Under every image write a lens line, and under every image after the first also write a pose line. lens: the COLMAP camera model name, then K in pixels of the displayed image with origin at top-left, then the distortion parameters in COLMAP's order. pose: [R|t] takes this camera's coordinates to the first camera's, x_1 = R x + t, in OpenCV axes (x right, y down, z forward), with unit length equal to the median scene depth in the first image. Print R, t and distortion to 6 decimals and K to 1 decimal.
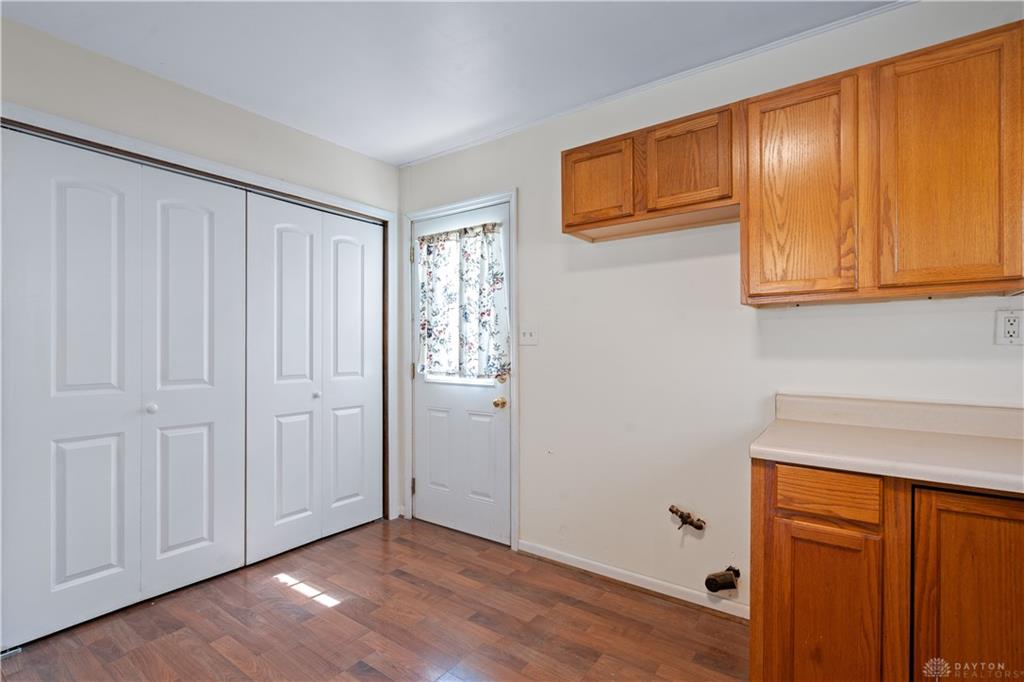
lens RADIAL K [[461.9, 0, 520.2], [0, 461.9, 347.1], [0, 0, 1]] dist [-0.007946, 0.001321]
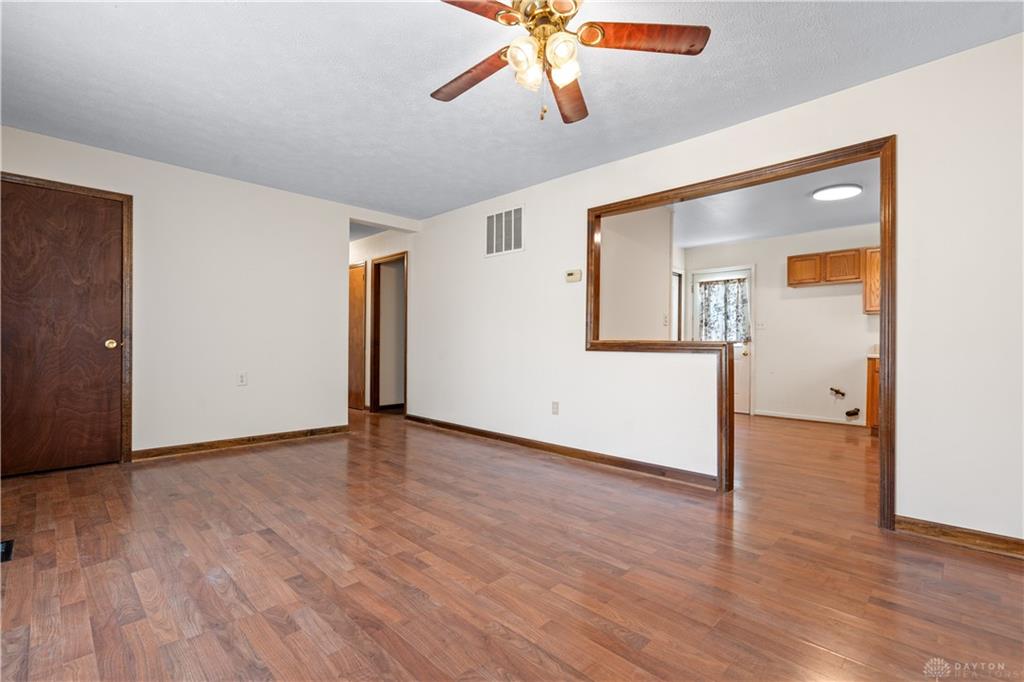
lens RADIAL K [[461.9, 0, 505.1], [0, 461.9, 344.2], [0, 0, 1]] dist [-0.007946, 0.001321]
pose [[0.986248, 0.008435, -0.165057, -1.142155], [-0.009131, 0.999952, -0.003462, 0.121076], [0.165020, 0.004922, 0.986278, -2.023987]]
